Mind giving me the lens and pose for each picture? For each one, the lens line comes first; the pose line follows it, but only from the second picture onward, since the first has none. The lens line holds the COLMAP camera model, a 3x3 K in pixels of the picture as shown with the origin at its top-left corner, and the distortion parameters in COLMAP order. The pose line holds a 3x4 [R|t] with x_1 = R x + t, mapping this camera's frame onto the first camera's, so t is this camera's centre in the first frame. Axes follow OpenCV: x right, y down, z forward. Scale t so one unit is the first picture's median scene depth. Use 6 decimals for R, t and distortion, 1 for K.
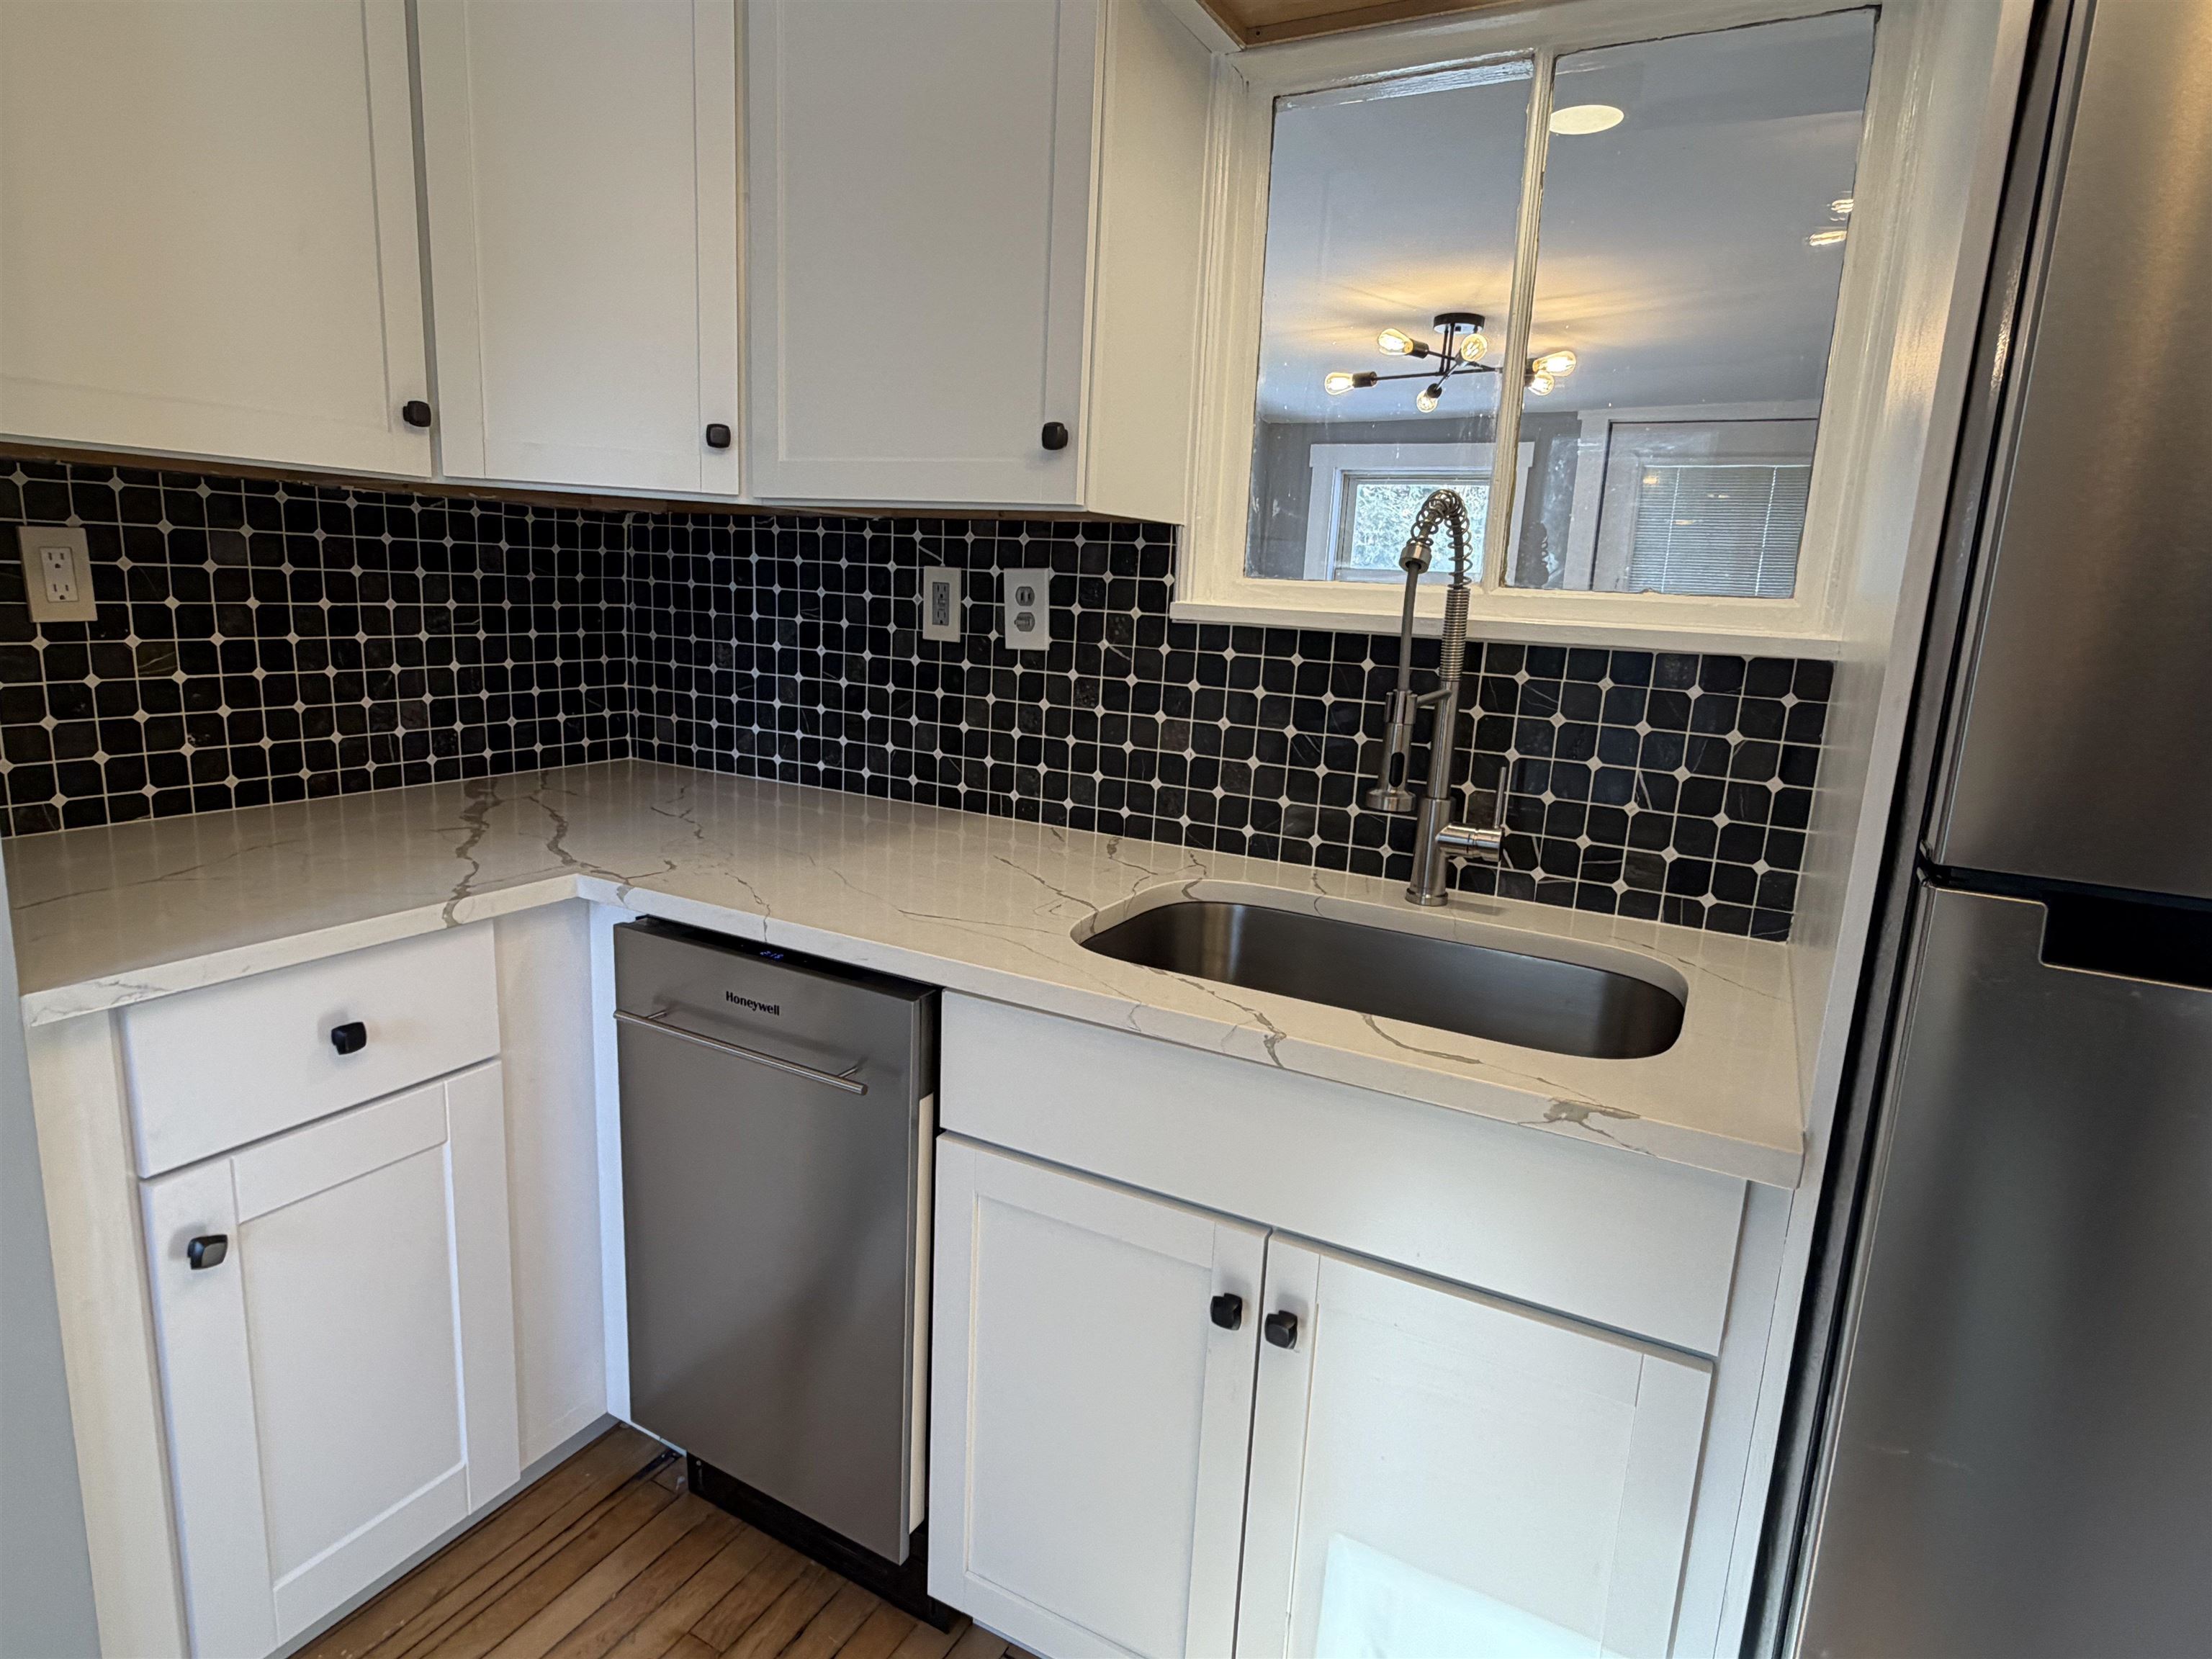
lens RADIAL K [[1221.5, 0, 1097.0], [0, 1221.5, 822.6], [0, 0, 1]] dist [0.001296, -0.000228]
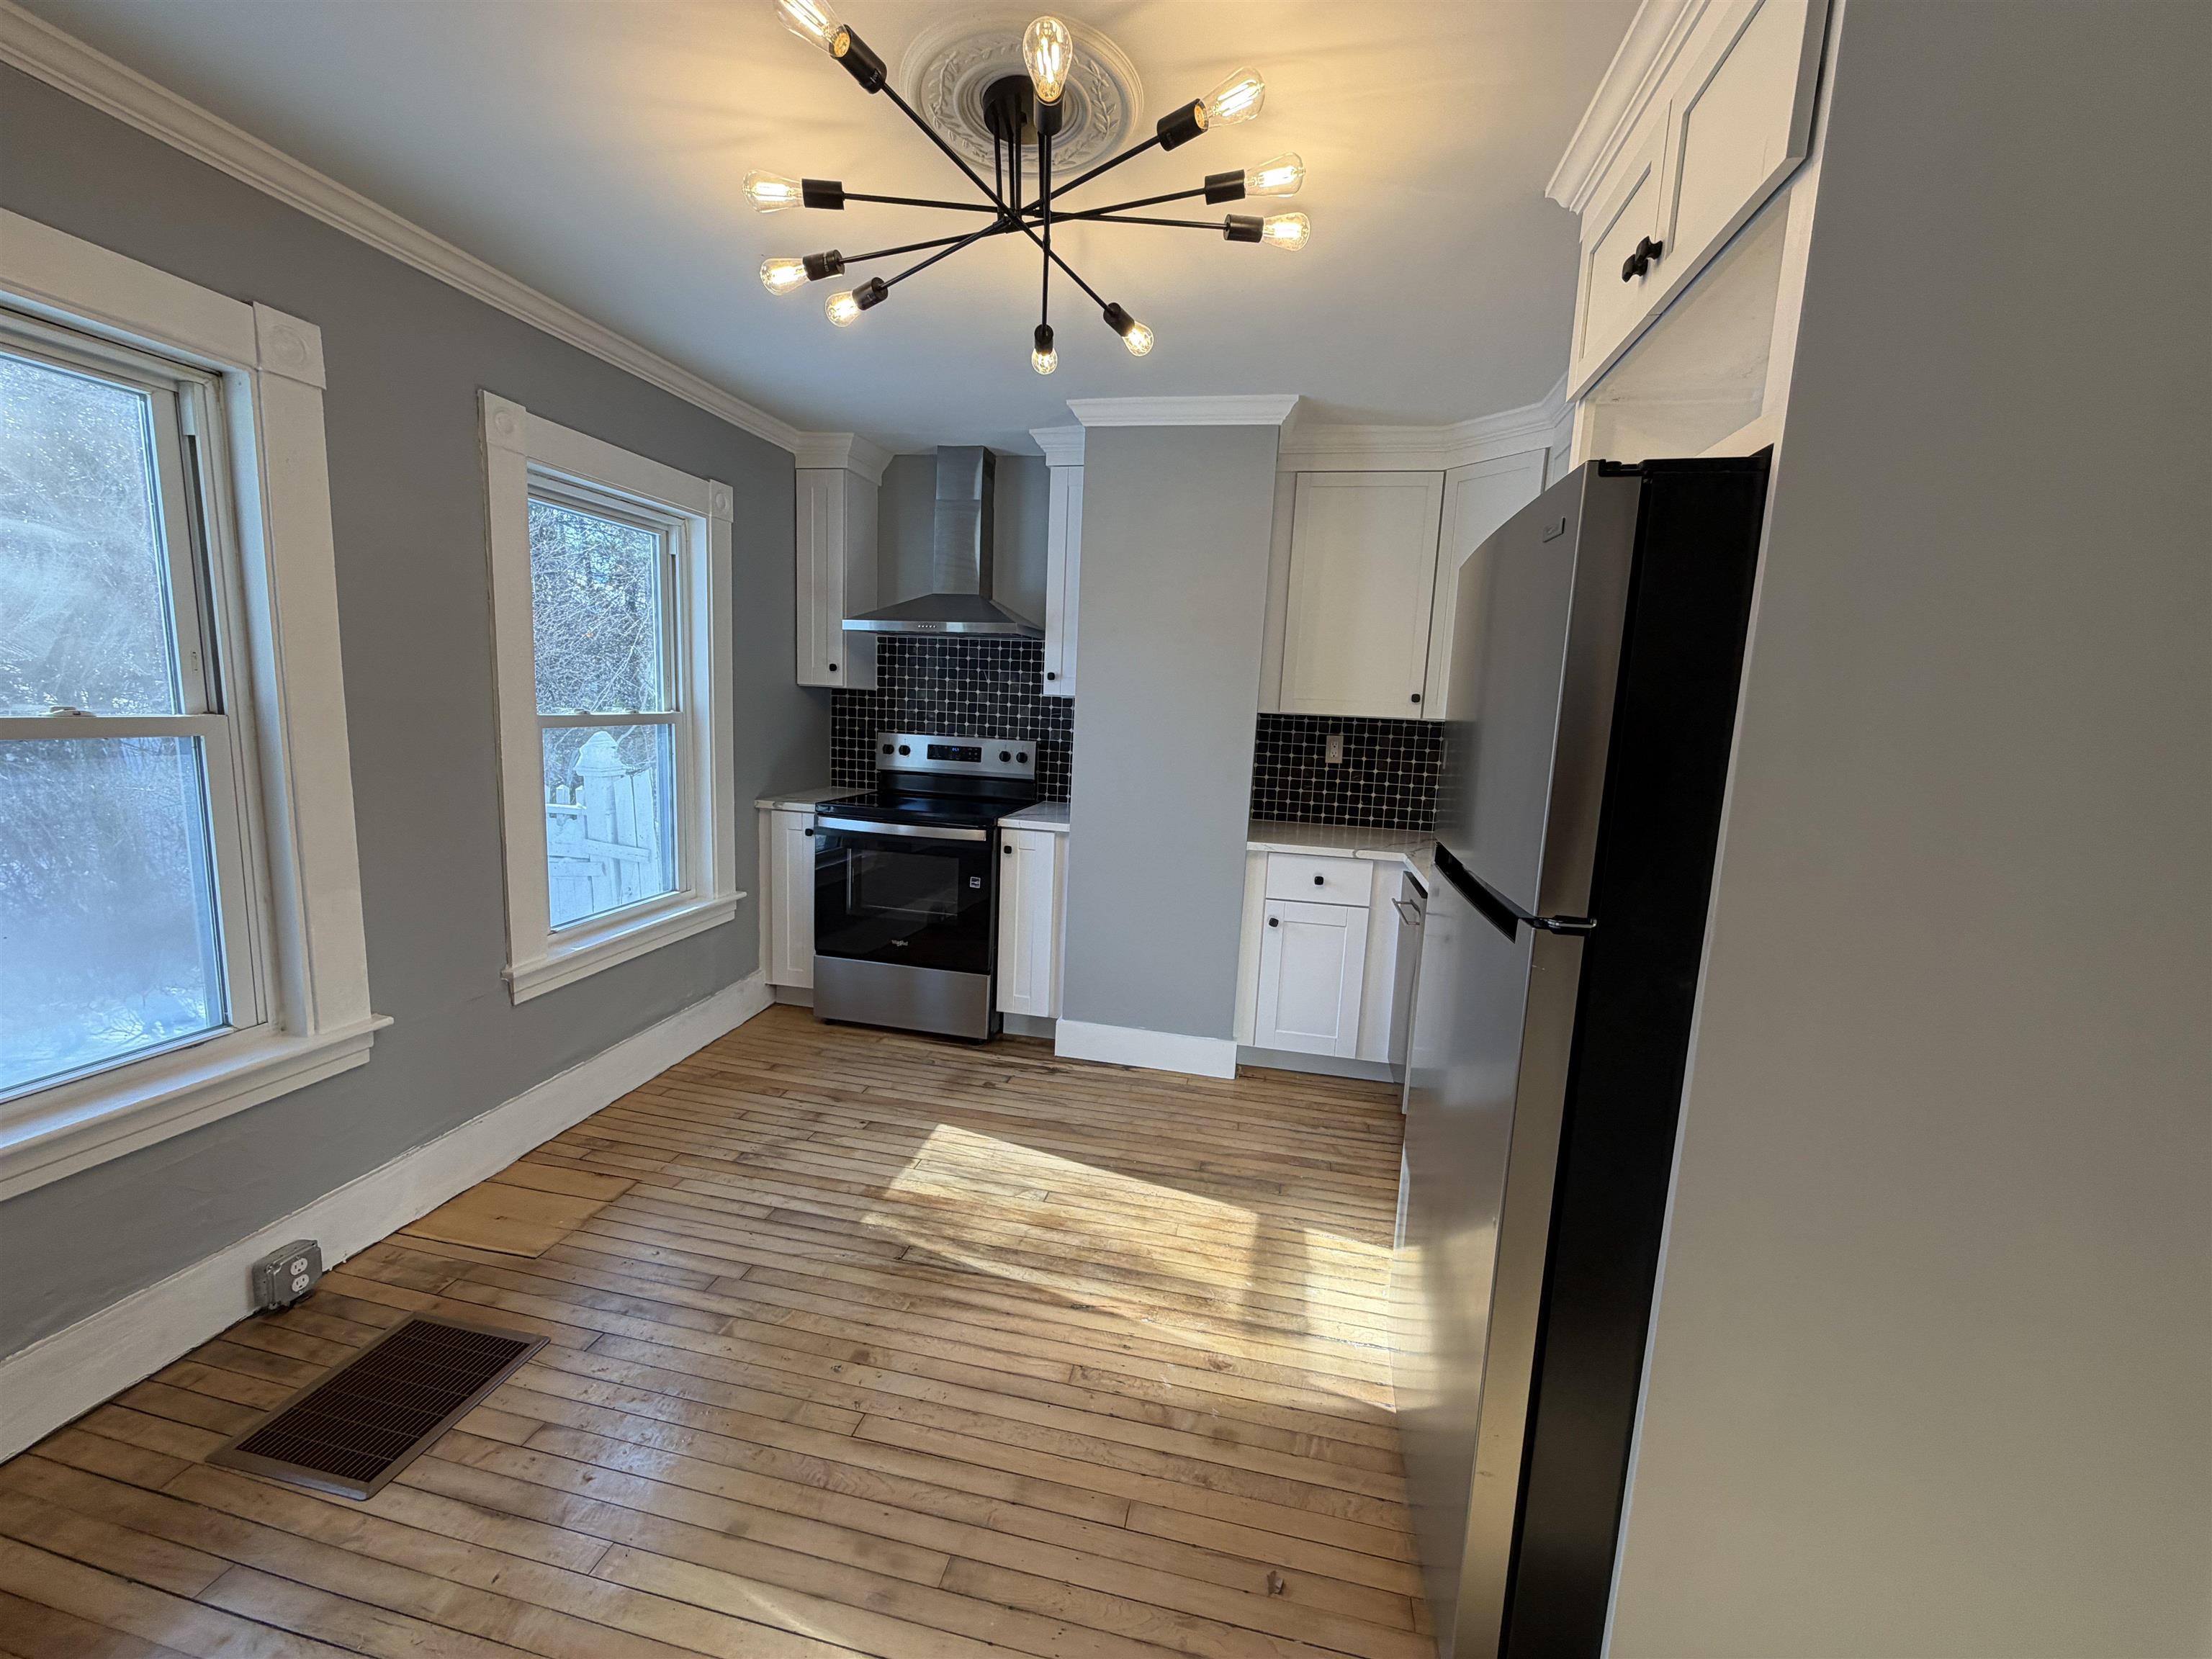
lens RADIAL K [[879.5, 0, 1100.0], [0, 879.5, 831.9], [0, 0, 1]] dist [0.000826, -0.000284]
pose [[0.286940, 0.105342, -0.952139, 1.189948], [-0.217431, 0.975156, 0.042363, 0.053399], [0.932947, 0.194869, 0.302716, -0.275391]]
